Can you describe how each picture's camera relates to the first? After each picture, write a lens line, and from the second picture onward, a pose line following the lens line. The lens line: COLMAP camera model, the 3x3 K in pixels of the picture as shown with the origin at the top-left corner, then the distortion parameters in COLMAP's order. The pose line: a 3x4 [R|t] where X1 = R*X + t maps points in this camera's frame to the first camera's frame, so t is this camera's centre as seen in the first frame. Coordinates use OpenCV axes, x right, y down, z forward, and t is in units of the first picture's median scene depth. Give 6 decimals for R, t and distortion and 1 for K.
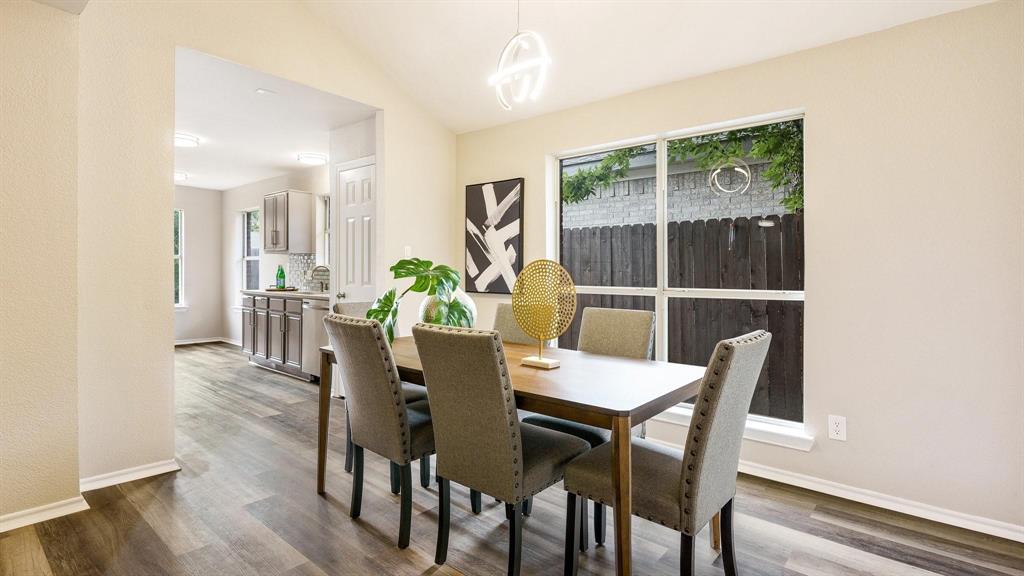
lens RADIAL K [[478.8, 0, 485.5], [0, 478.8, 278.9], [0, 0, 1]] dist [-0.001380, -0.000045]
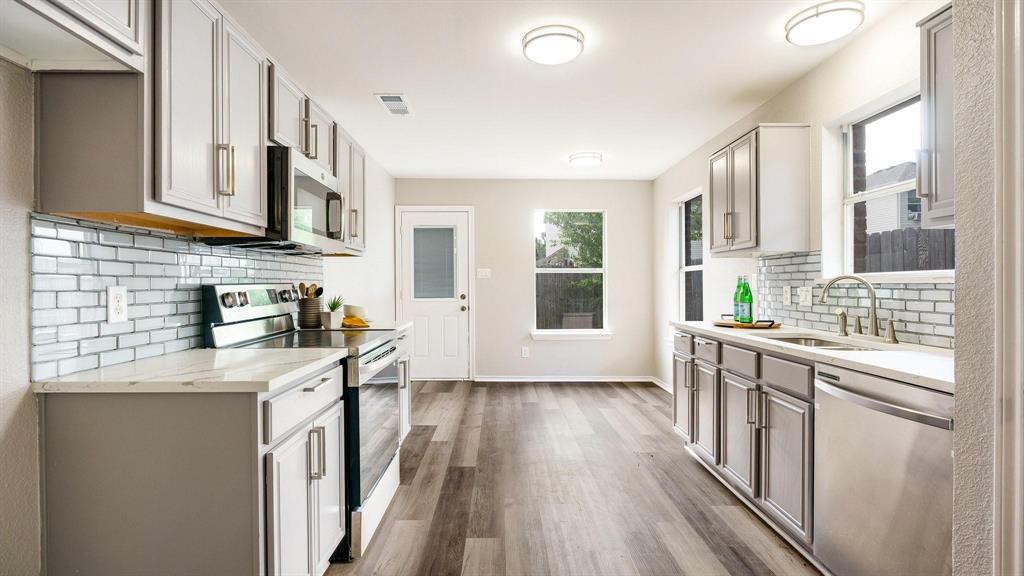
lens RADIAL K [[478.8, 0, 485.5], [0, 478.8, 278.9], [0, 0, 1]] dist [-0.001380, -0.000045]
pose [[0.643599, -0.016267, -0.765190, -0.259900], [-0.006704, 0.999616, -0.026889, -0.013156], [0.765334, 0.022436, 0.643243, 0.558931]]
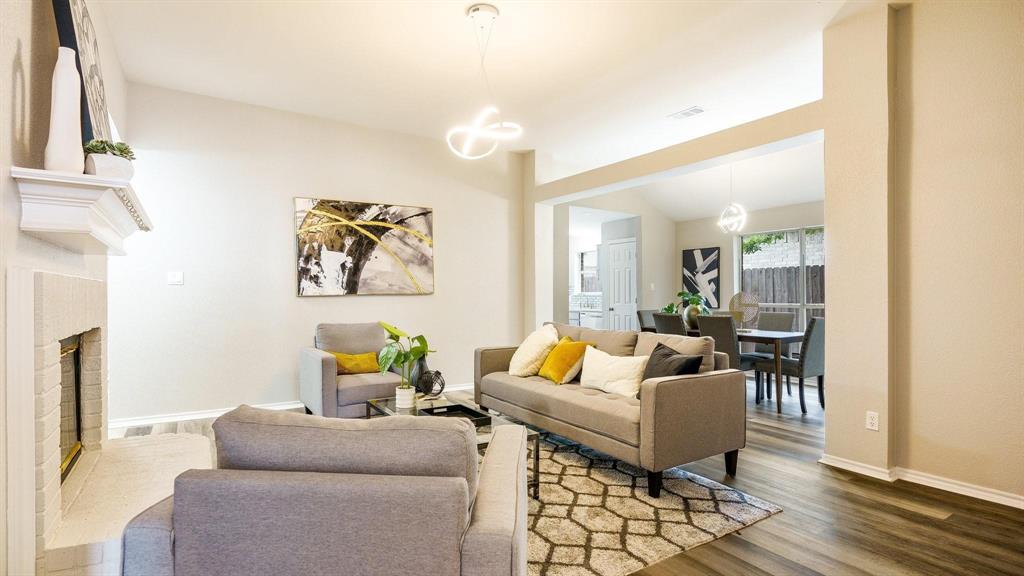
lens RADIAL K [[475.1, 0, 460.4], [0, 475.1, 298.1], [0, 0, 1]] dist [0.000240, -0.000003]
pose [[0.947683, -0.005084, -0.319173, -0.245940], [0.002584, 0.999963, -0.008256, 0.004534], [0.319203, 0.006999, 0.947660, -0.931332]]
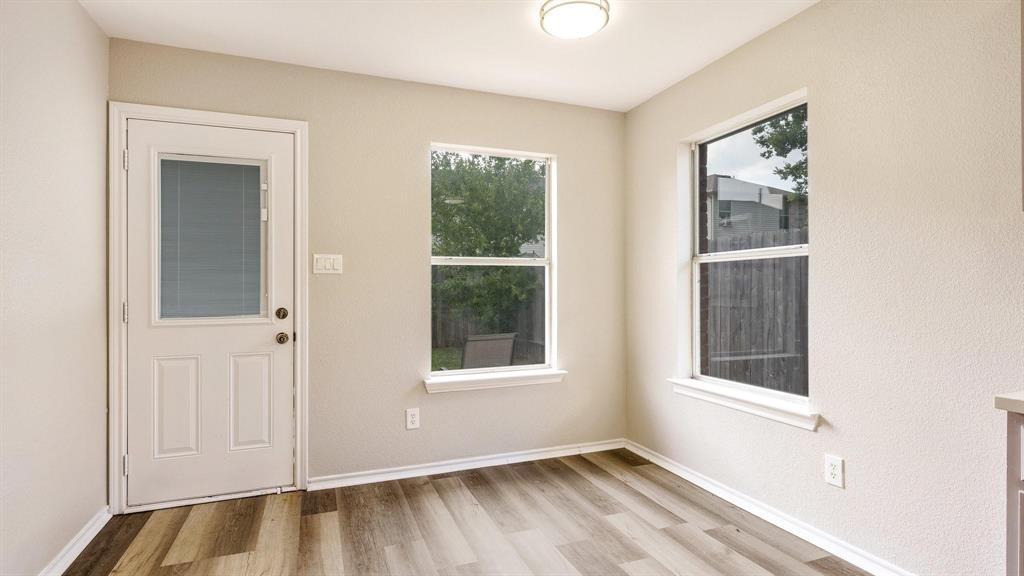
lens RADIAL K [[478.8, 0, 485.5], [0, 478.8, 278.9], [0, 0, 1]] dist [-0.001380, -0.000045]
pose [[0.877777, -0.021713, -0.478578, -0.773100], [0.003283, 0.999222, -0.039313, -0.017738], [0.479059, 0.032937, 0.877165, 0.937141]]
